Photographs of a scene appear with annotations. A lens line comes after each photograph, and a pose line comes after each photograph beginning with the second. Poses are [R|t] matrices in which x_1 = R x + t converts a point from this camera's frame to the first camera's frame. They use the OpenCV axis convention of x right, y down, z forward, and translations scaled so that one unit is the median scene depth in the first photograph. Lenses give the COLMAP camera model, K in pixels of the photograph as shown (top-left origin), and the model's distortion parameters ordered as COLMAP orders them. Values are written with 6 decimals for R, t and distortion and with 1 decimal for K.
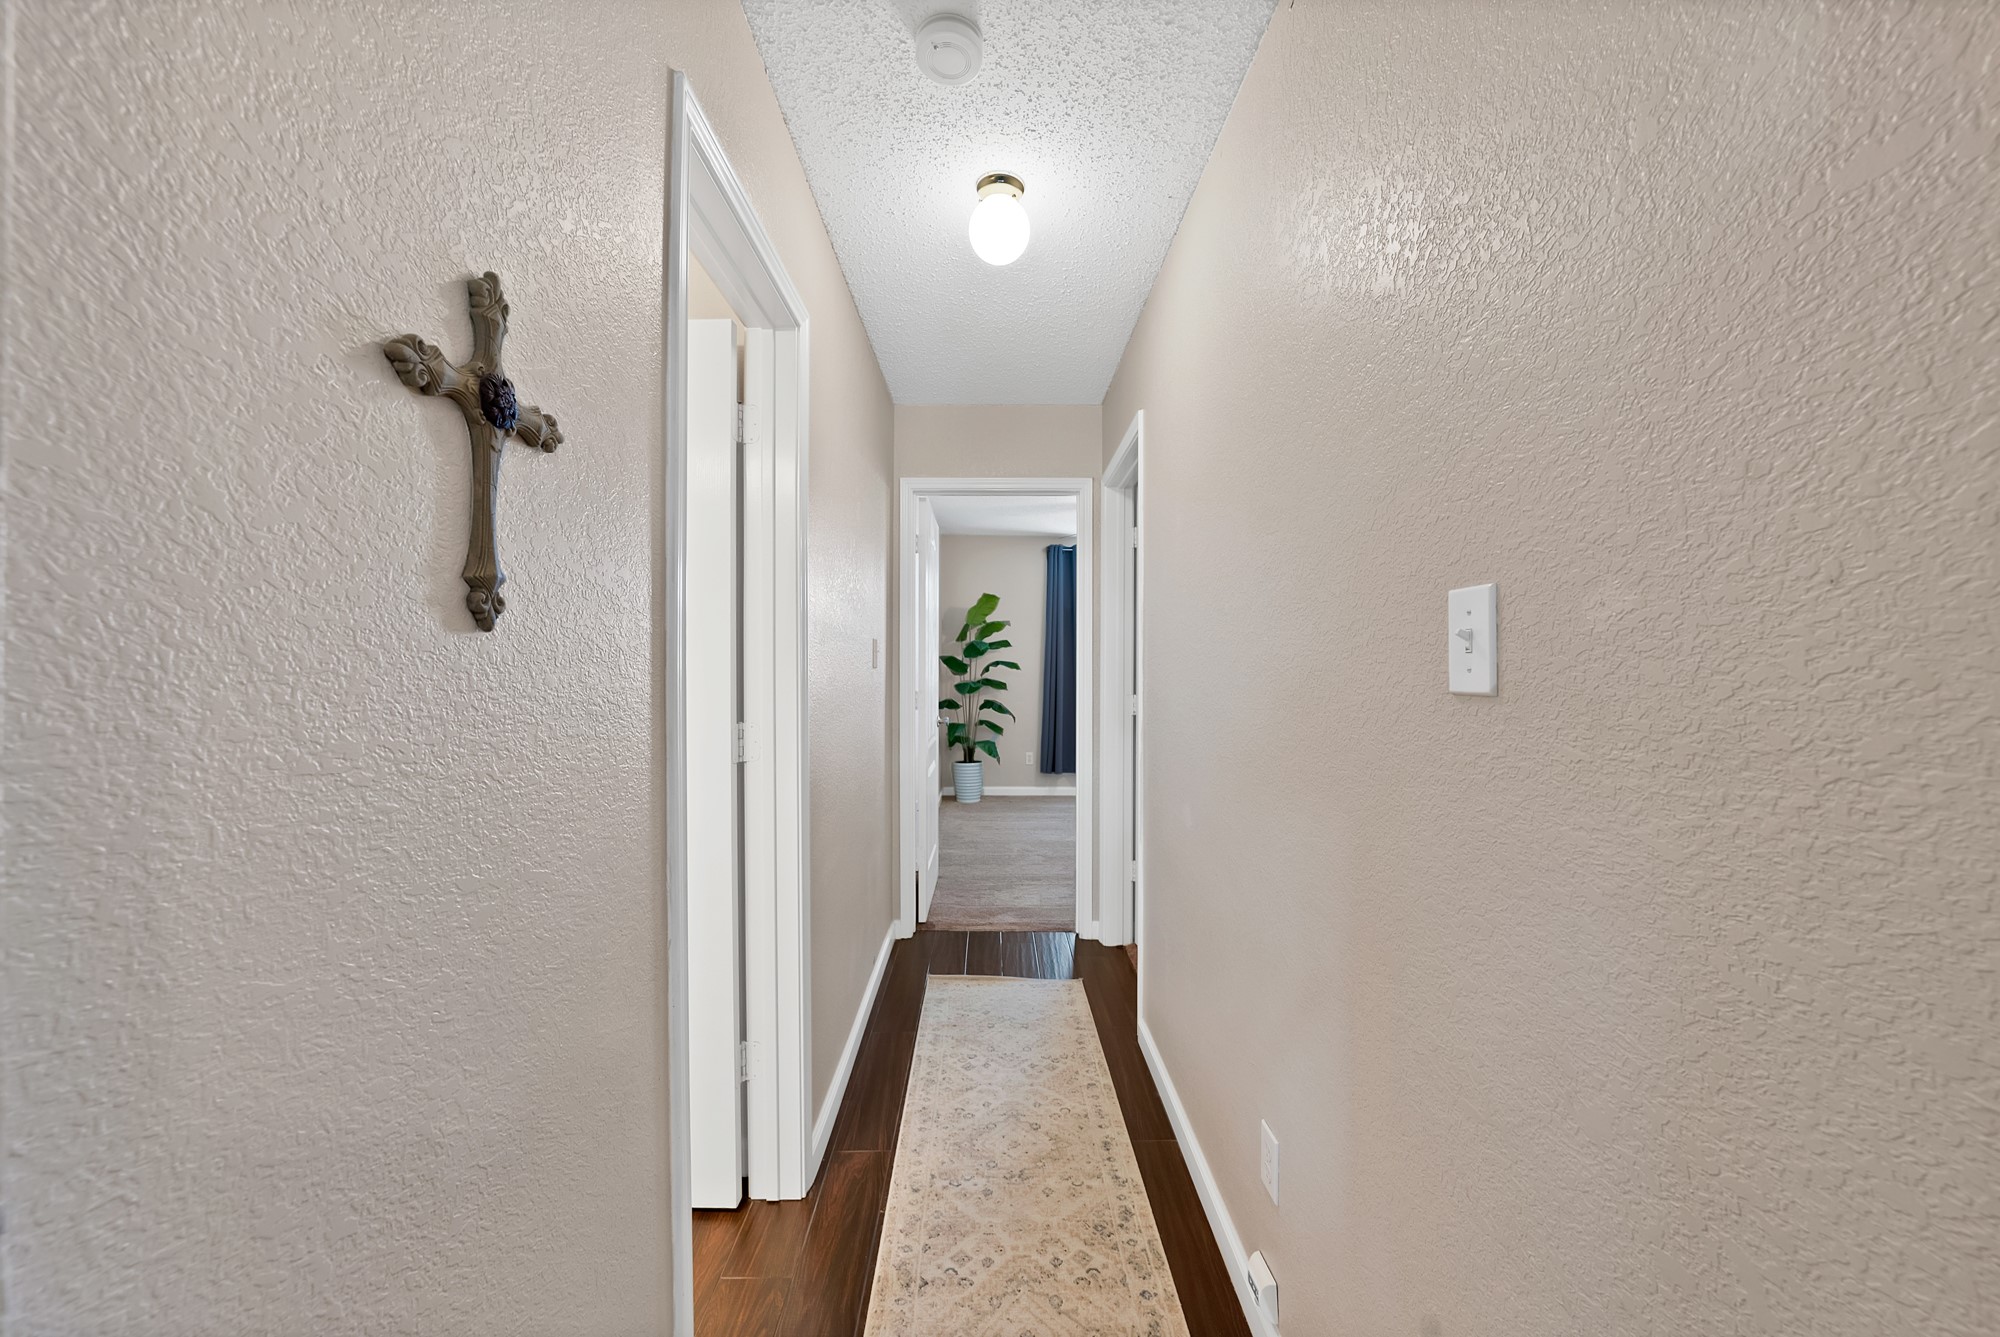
lens RADIAL K [[726.3, 0, 998.2], [0, 726.3, 657.3], [0, 0, 1]] dist [-0.014938, 0.001576]
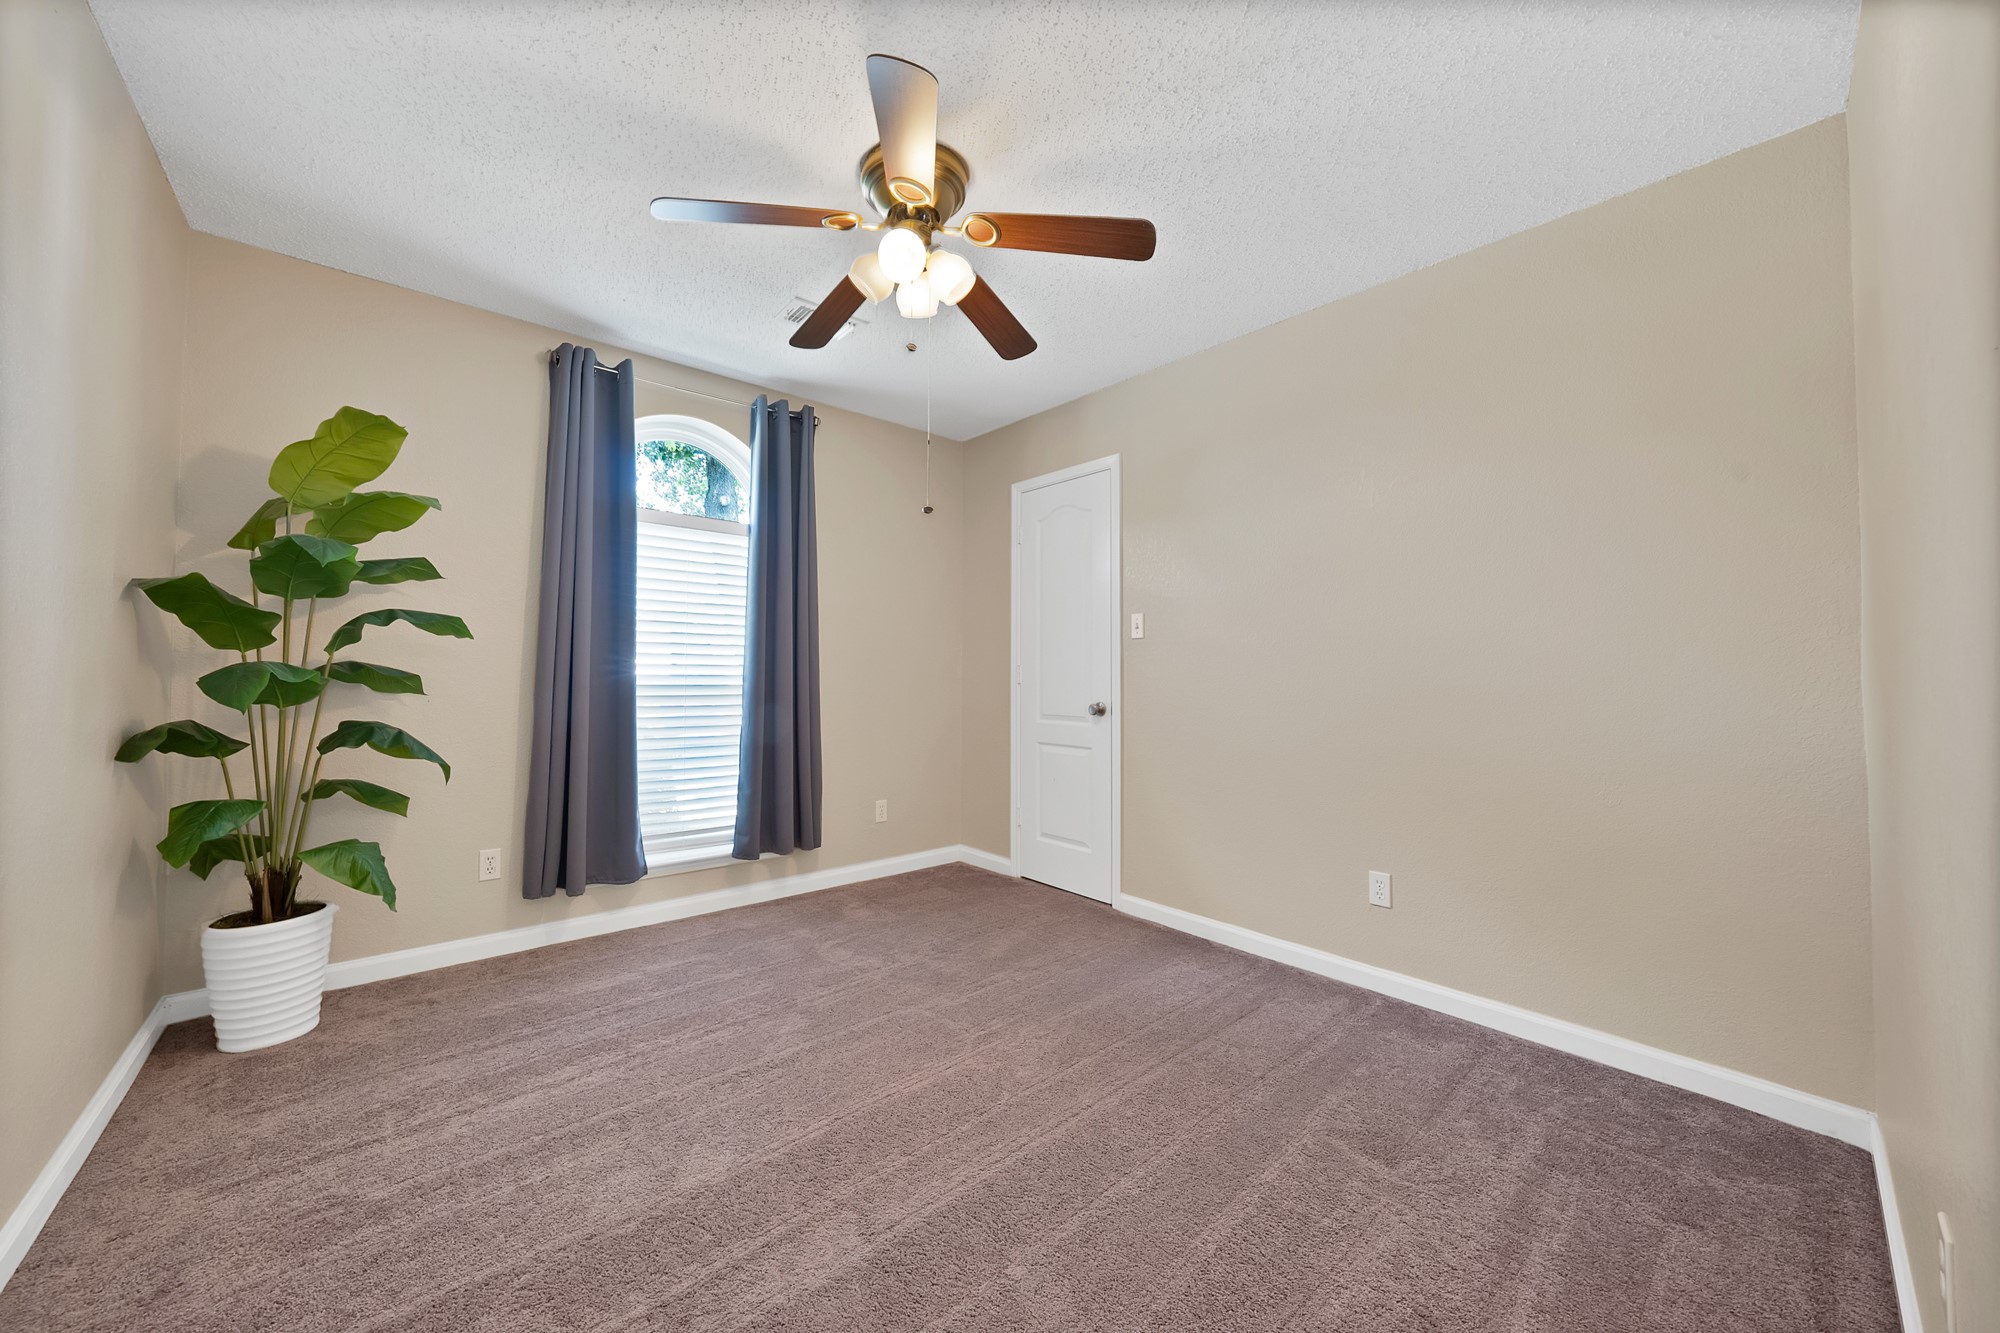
lens RADIAL K [[726.3, 0, 1013.7], [0, 726.3, 651.6], [0, 0, 1]] dist [-0.014938, 0.001576]
pose [[0.755315, 0.017863, 0.655118, -0.001205], [-0.002920, 0.999710, -0.023892, 0.032157], [-0.655355, 0.016133, 0.755149, 0.531303]]
